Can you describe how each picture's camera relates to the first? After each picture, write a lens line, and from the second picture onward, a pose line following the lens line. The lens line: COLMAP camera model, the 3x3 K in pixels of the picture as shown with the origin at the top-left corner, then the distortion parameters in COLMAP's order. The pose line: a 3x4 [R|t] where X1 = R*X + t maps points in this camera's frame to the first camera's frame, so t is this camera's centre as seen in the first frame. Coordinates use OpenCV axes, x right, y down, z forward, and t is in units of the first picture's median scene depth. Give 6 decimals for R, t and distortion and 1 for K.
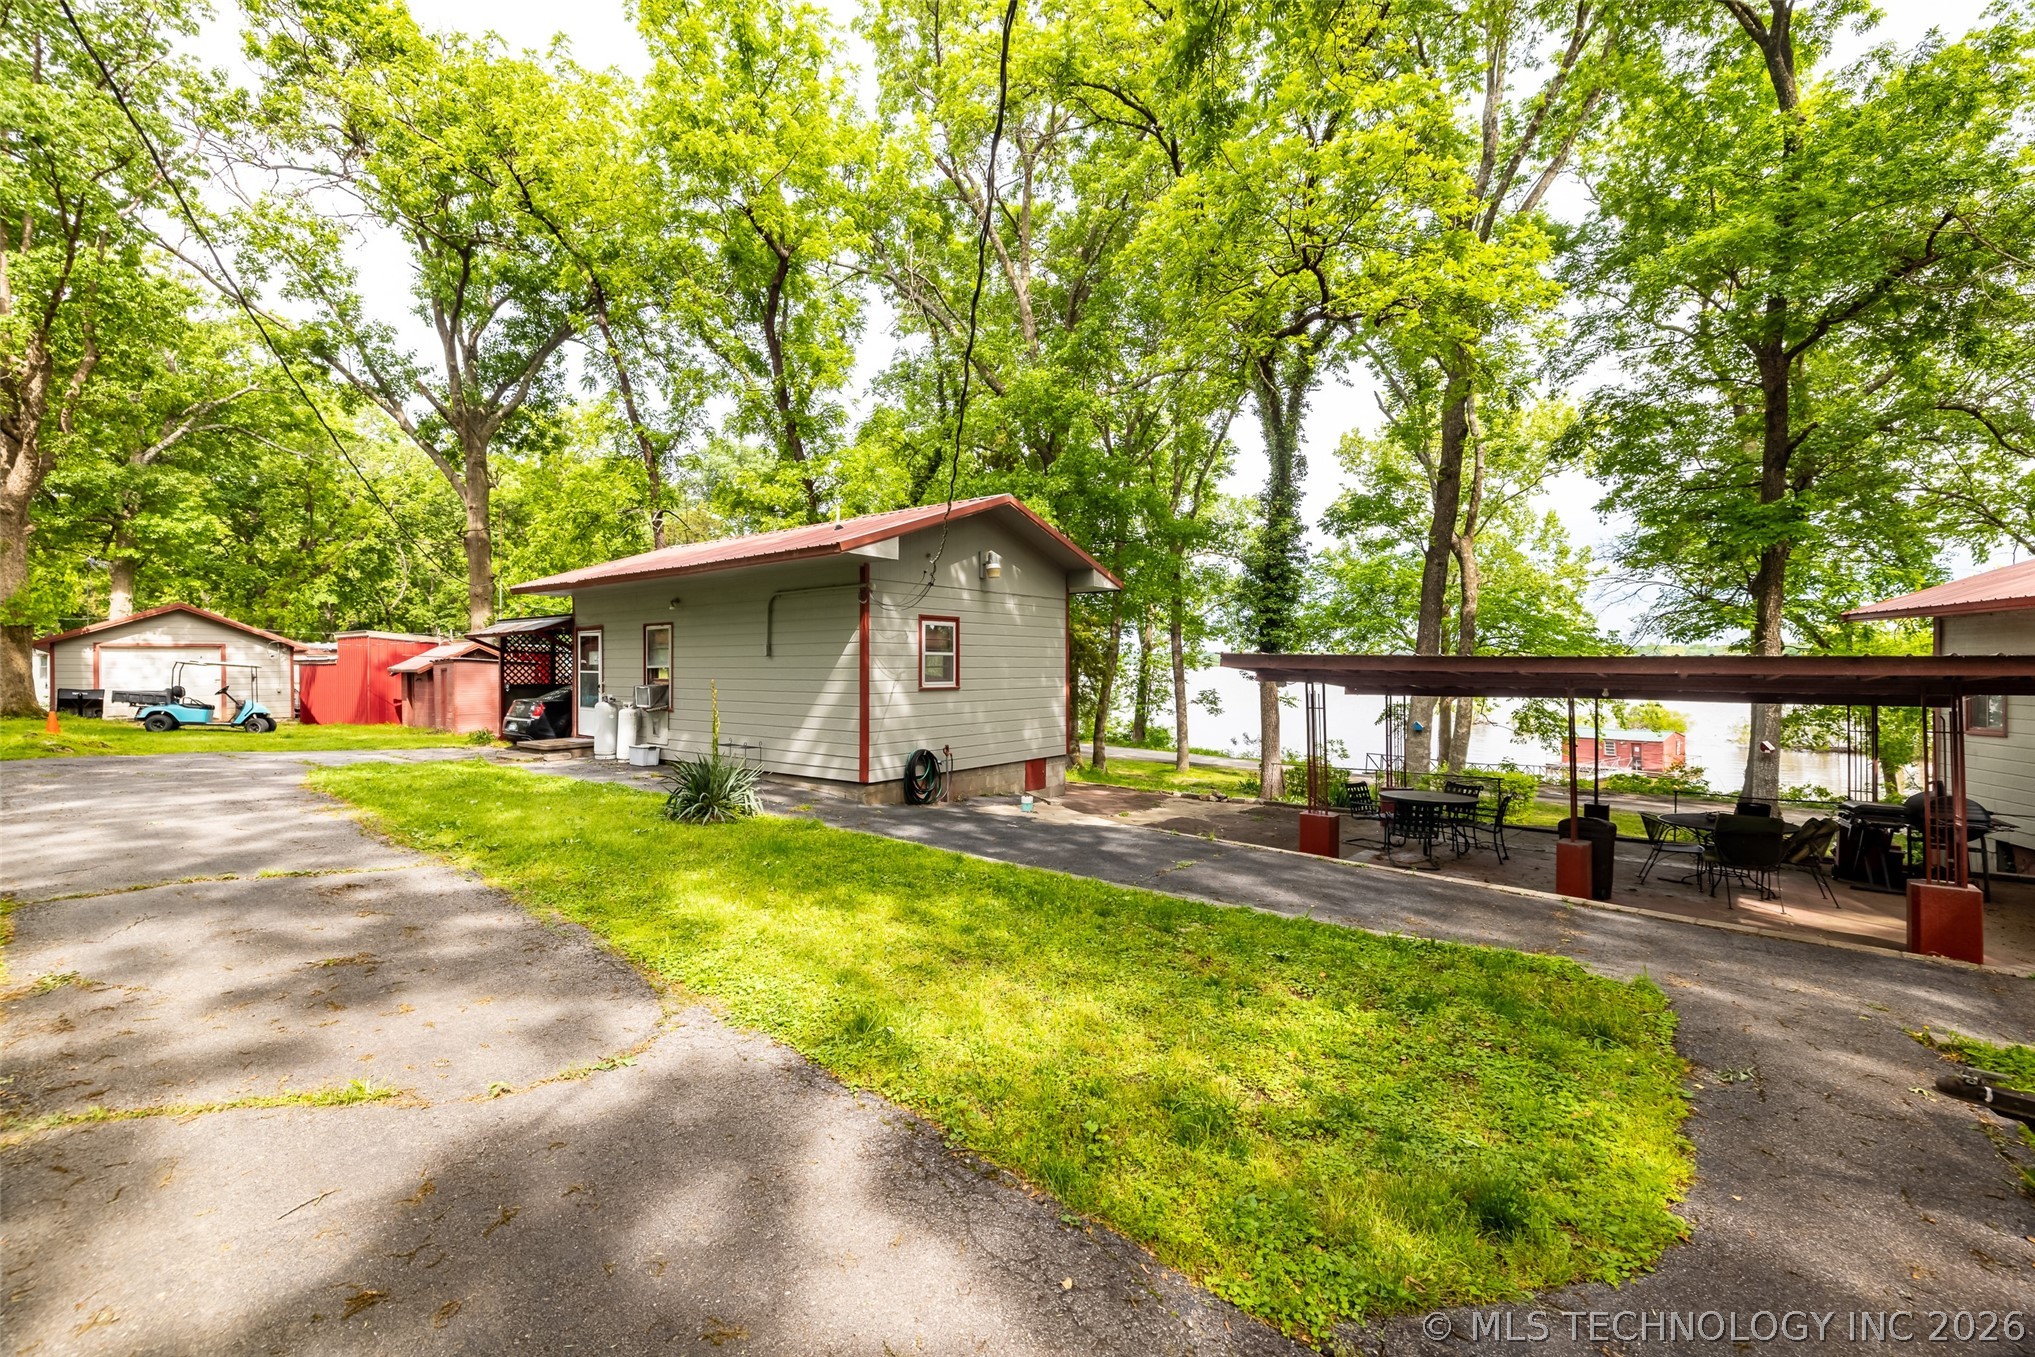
lens RADIAL K [[850.1, 0, 1006.8], [0, 850.1, 667.7], [0, 0, 1]] dist [0.002067, 0.000129]
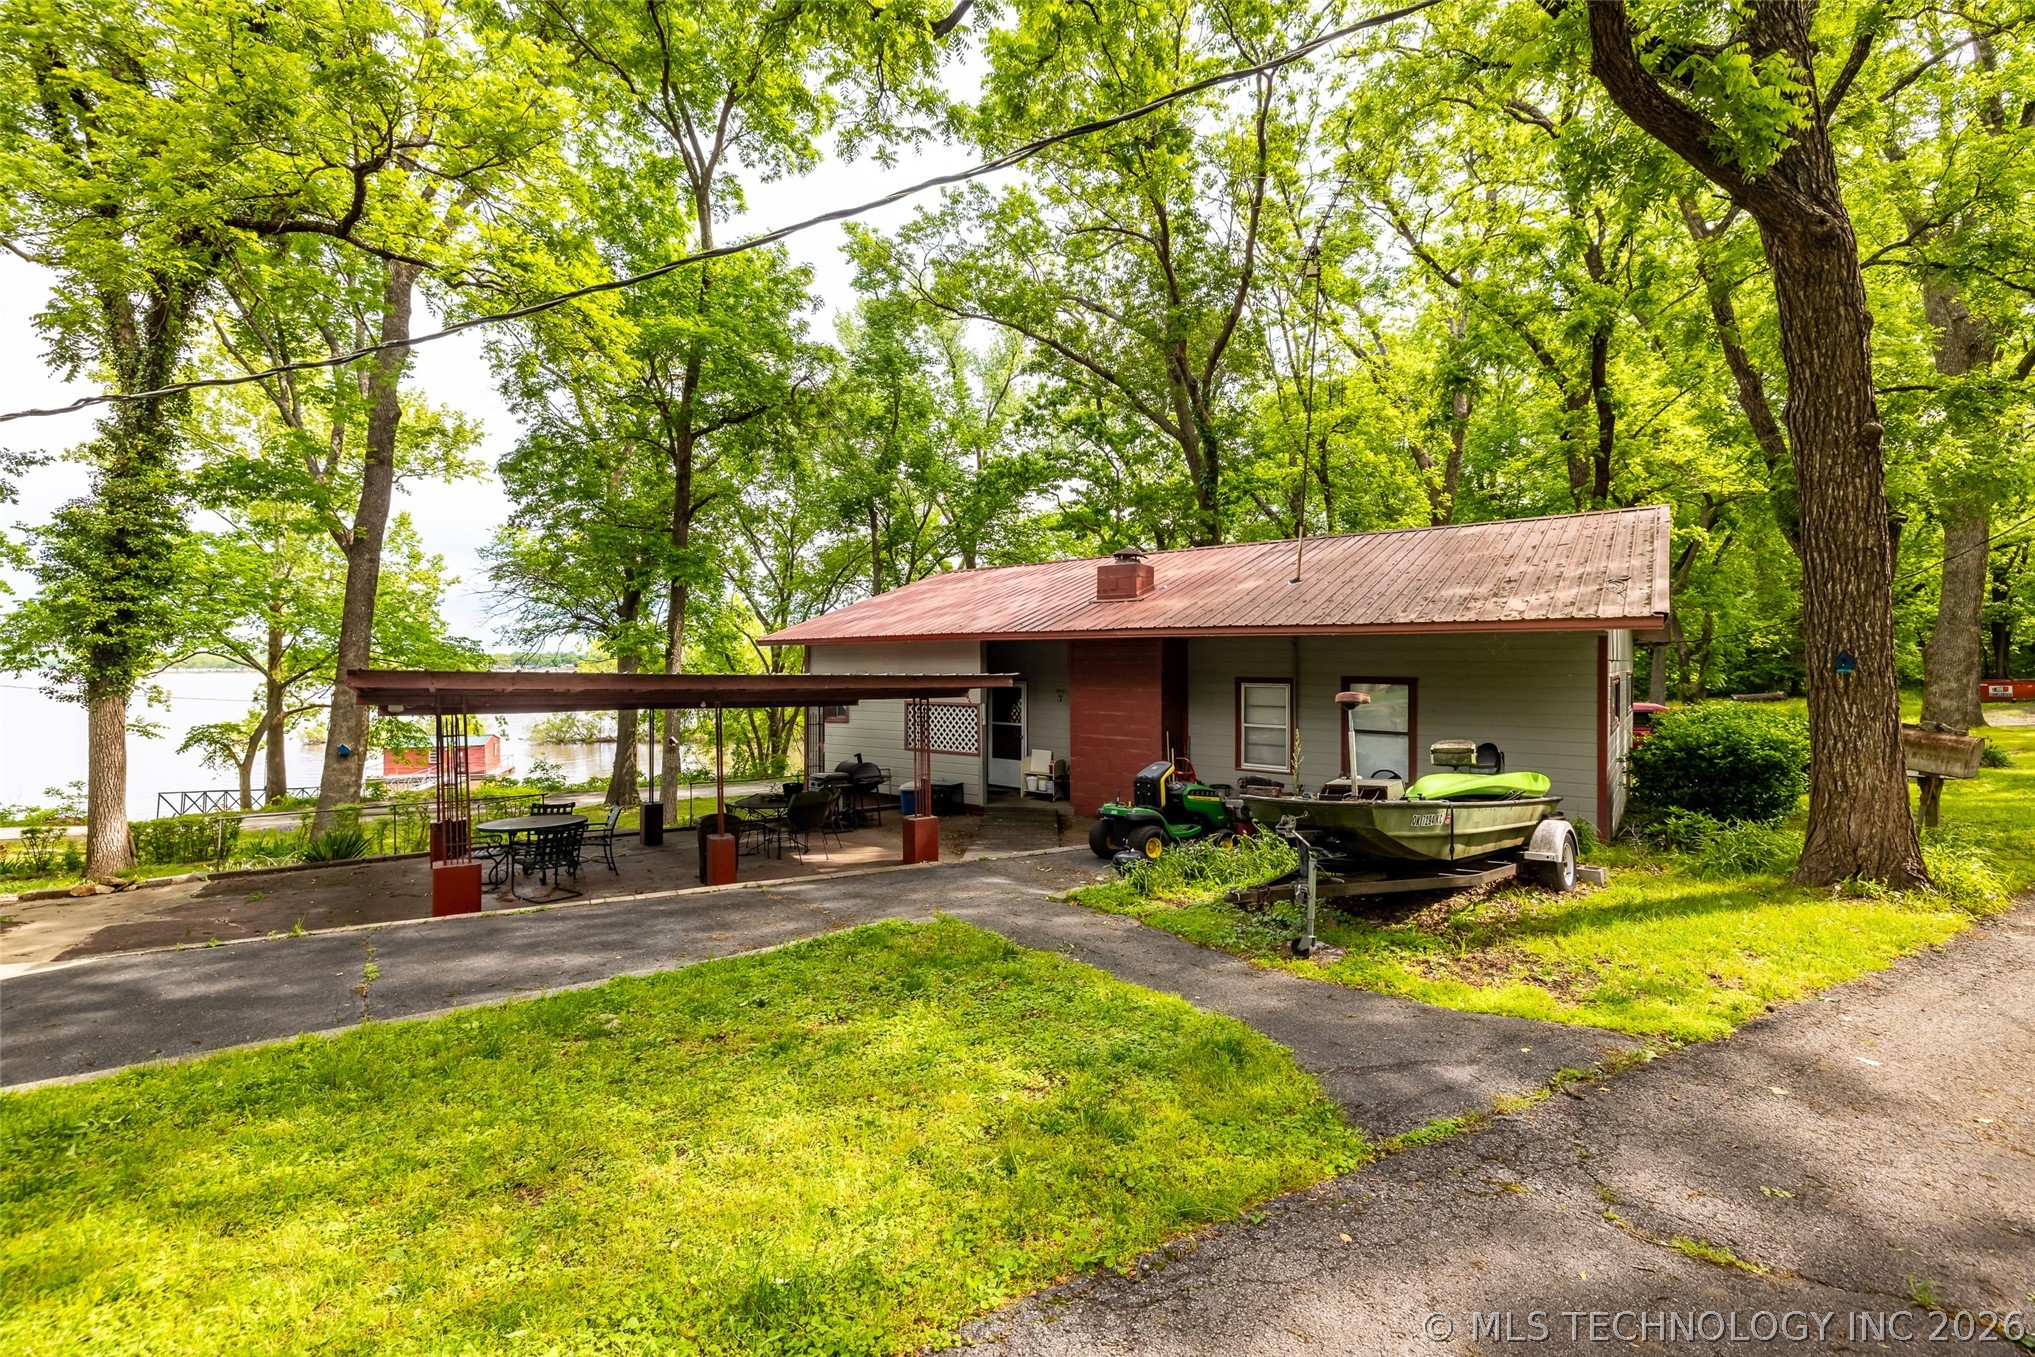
lens RADIAL K [[850.1, 0, 1020.4], [0, 850.1, 675.6], [0, 0, 1]] dist [0.002067, 0.000129]
pose [[0.292565, -0.004019, 0.956237, -0.206724], [0.003256, 0.999990, 0.003206, -0.008876], [-0.956240, 0.002176, 0.292575, 0.192775]]
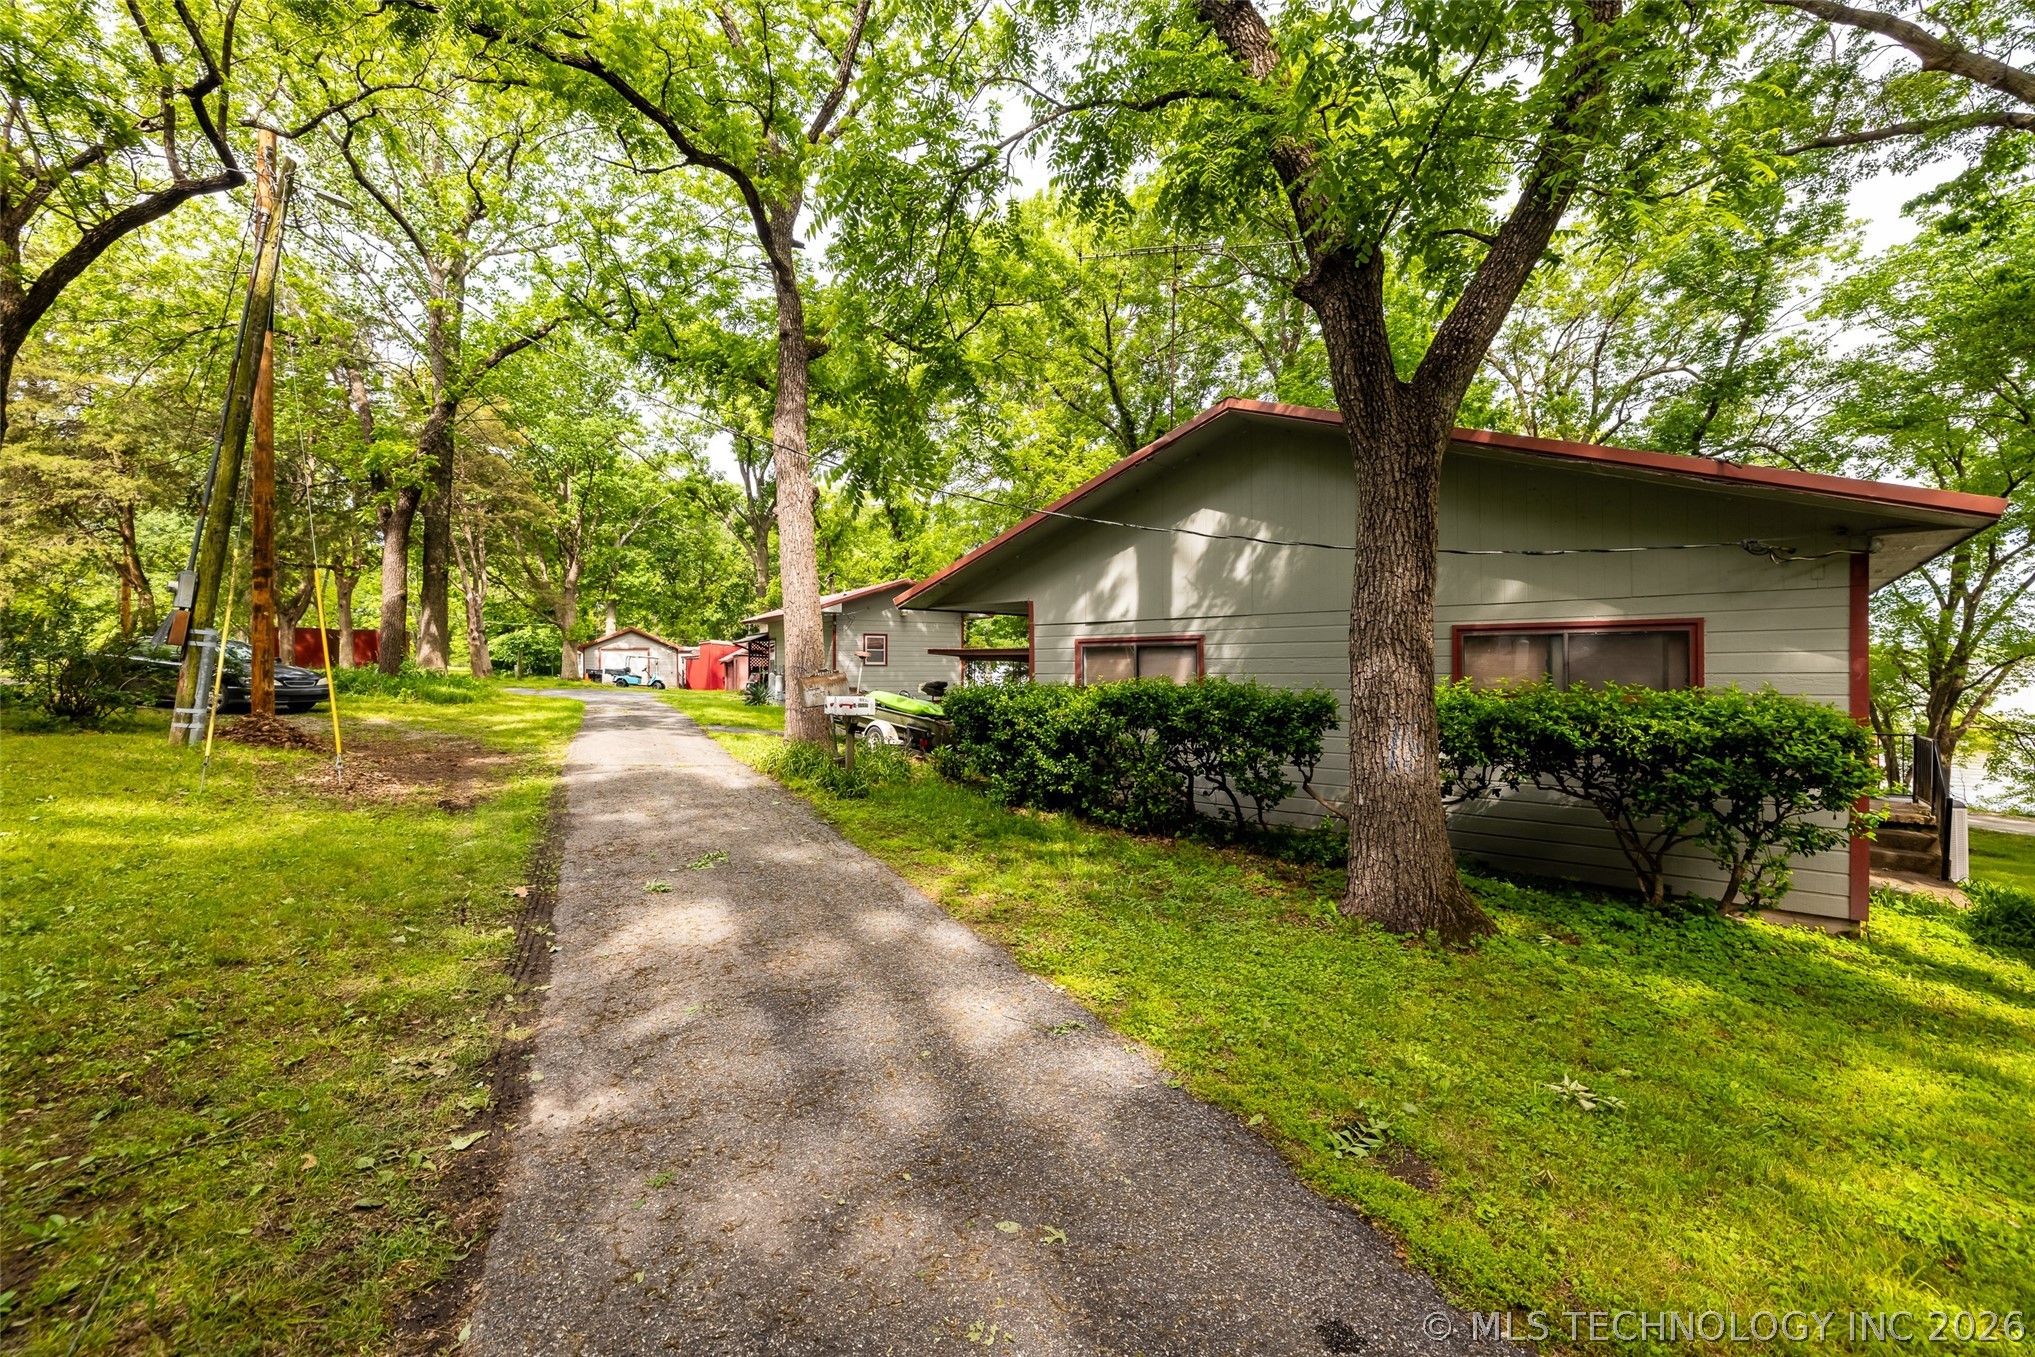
lens RADIAL K [[850.1, 0, 1013.6], [0, 850.1, 664.6], [0, 0, 1]] dist [0.002067, 0.000129]
pose [[0.933702, 0.000229, -0.358050, 0.548813], [-0.001217, 0.999996, -0.002534, 0.015027], [0.358048, 0.002802, 0.933699, -0.512012]]
